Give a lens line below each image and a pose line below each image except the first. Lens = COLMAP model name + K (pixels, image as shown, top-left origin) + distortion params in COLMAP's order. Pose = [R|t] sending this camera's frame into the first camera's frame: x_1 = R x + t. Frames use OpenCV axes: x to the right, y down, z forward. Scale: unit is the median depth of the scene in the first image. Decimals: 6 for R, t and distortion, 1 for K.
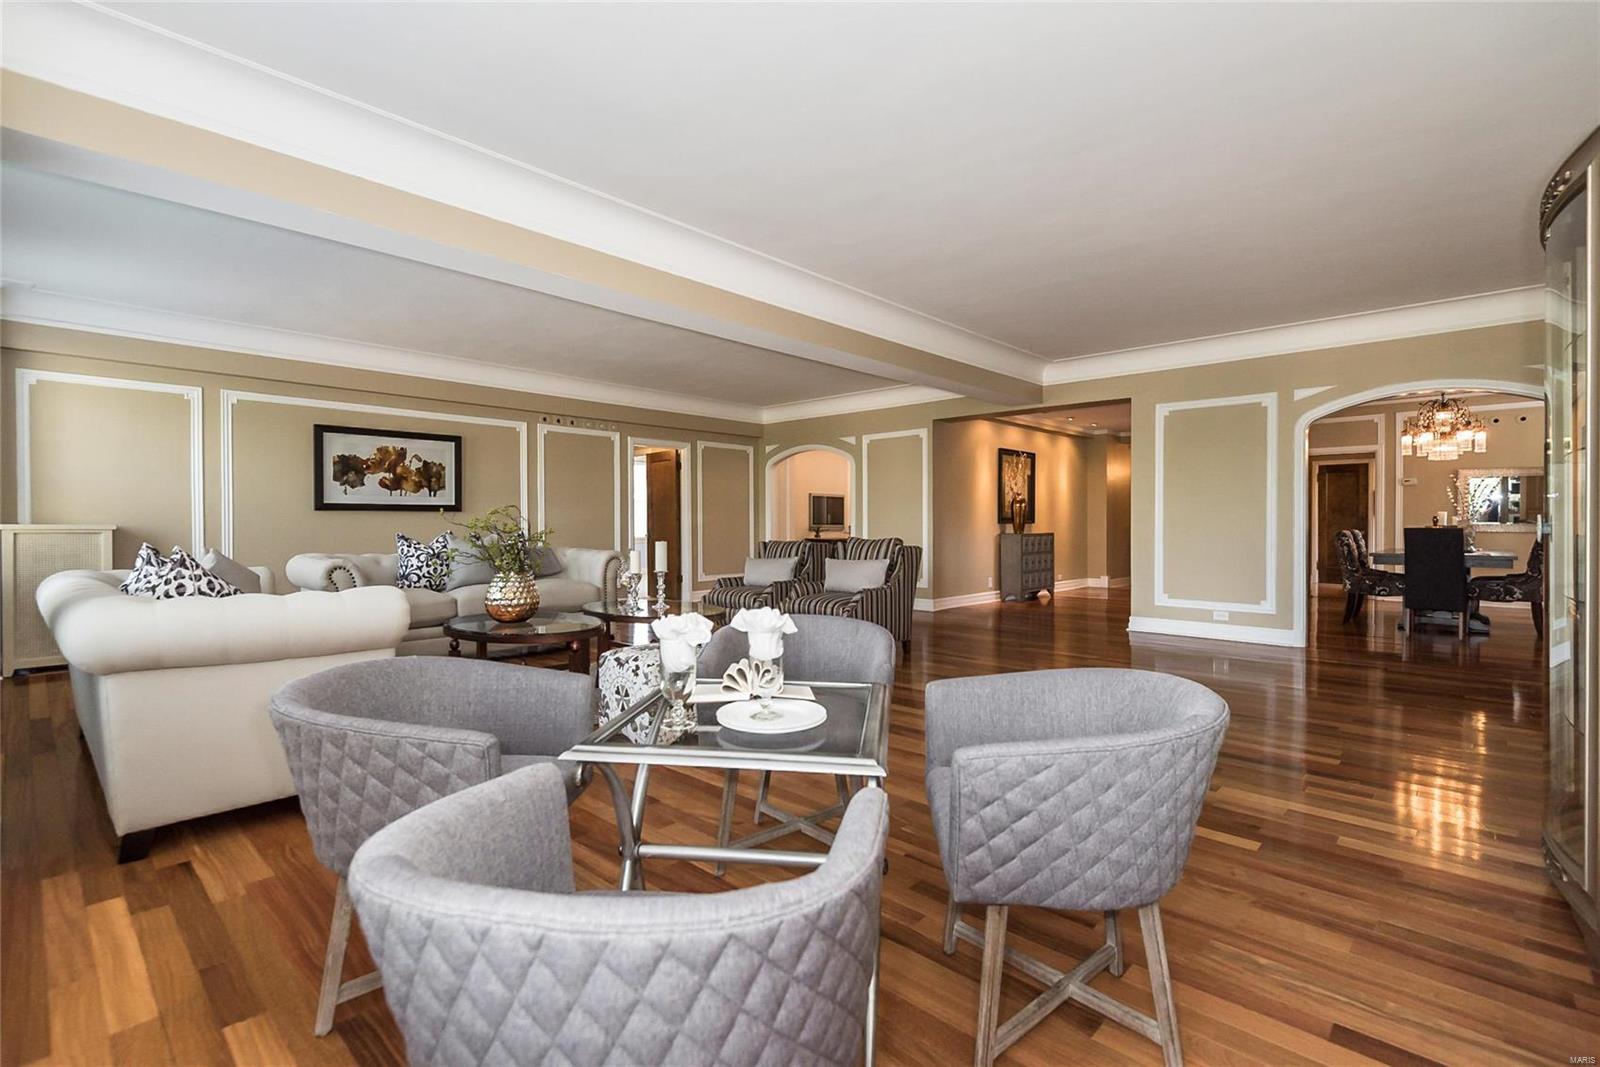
lens RADIAL K [[725.6, 0, 800.0], [0, 725.6, 533.5], [0, 0, 1]] dist [0.001568, -0.000518]
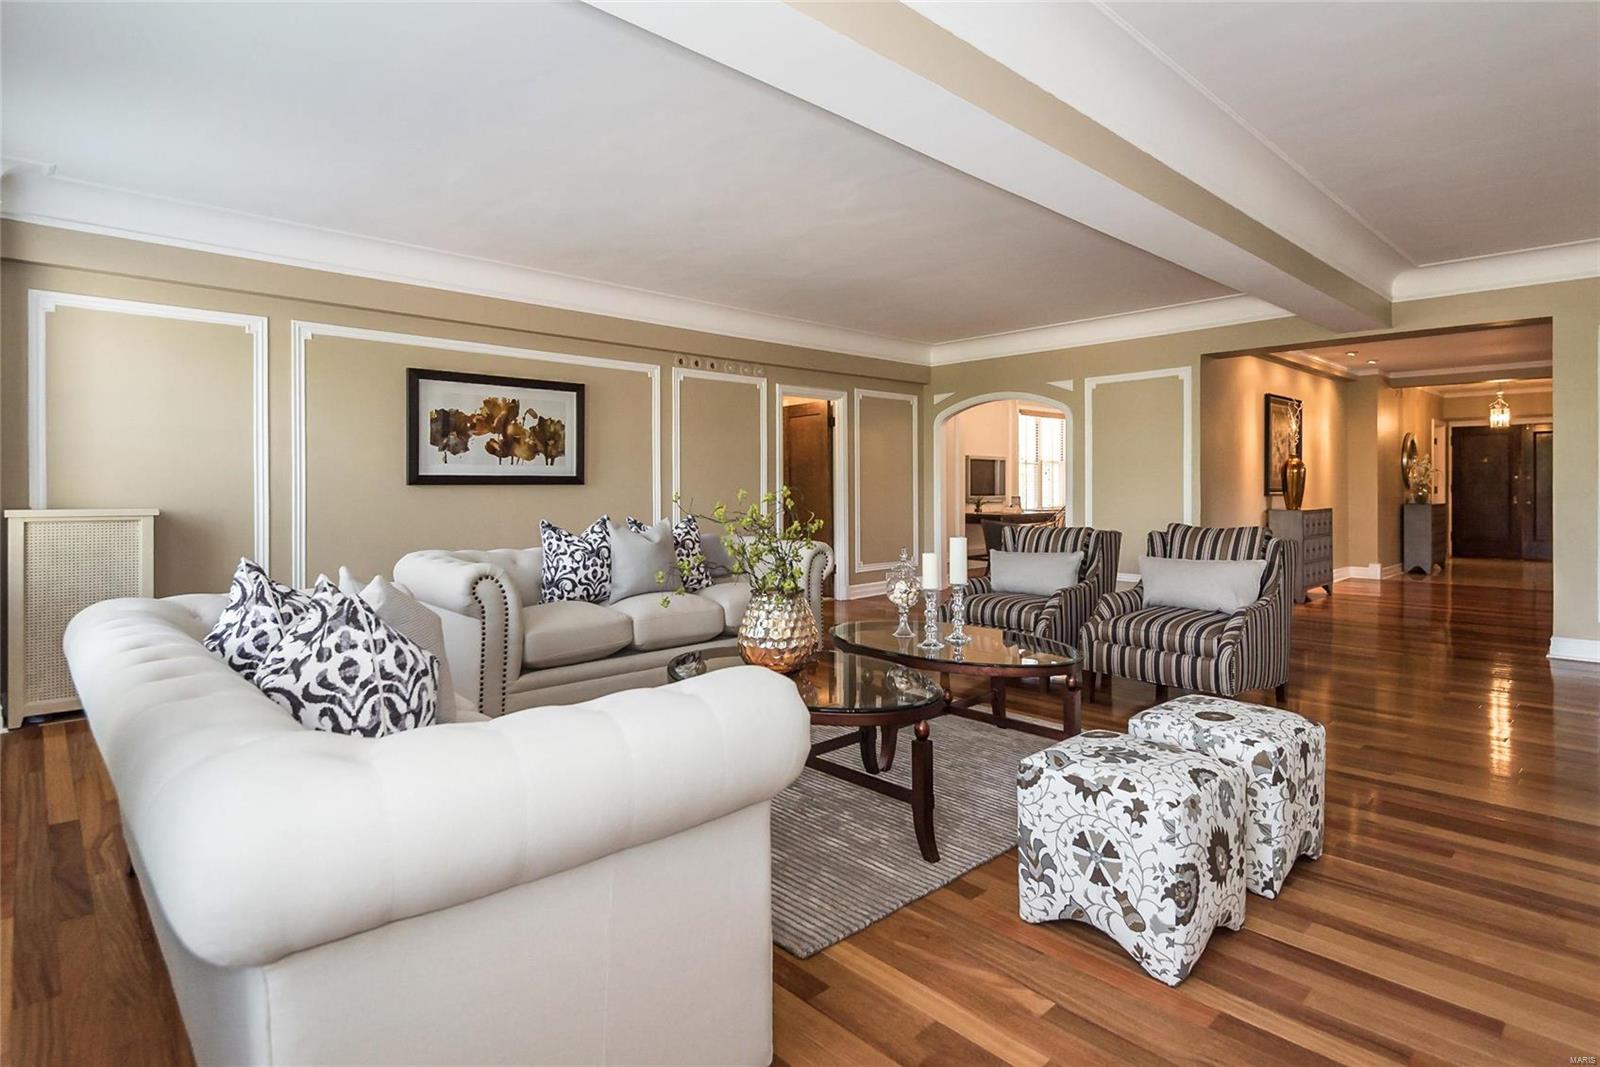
lens RADIAL K [[828.8, 0, 795.8], [0, 828.8, 493.7], [0, 0, 1]] dist [0.039144, -0.019020]
pose [[0.996884, -0.000484, -0.078878, -0.208537], [0.000000, 0.999981, -0.006138, -0.017768], [0.078880, 0.006119, 0.996865, 0.185989]]
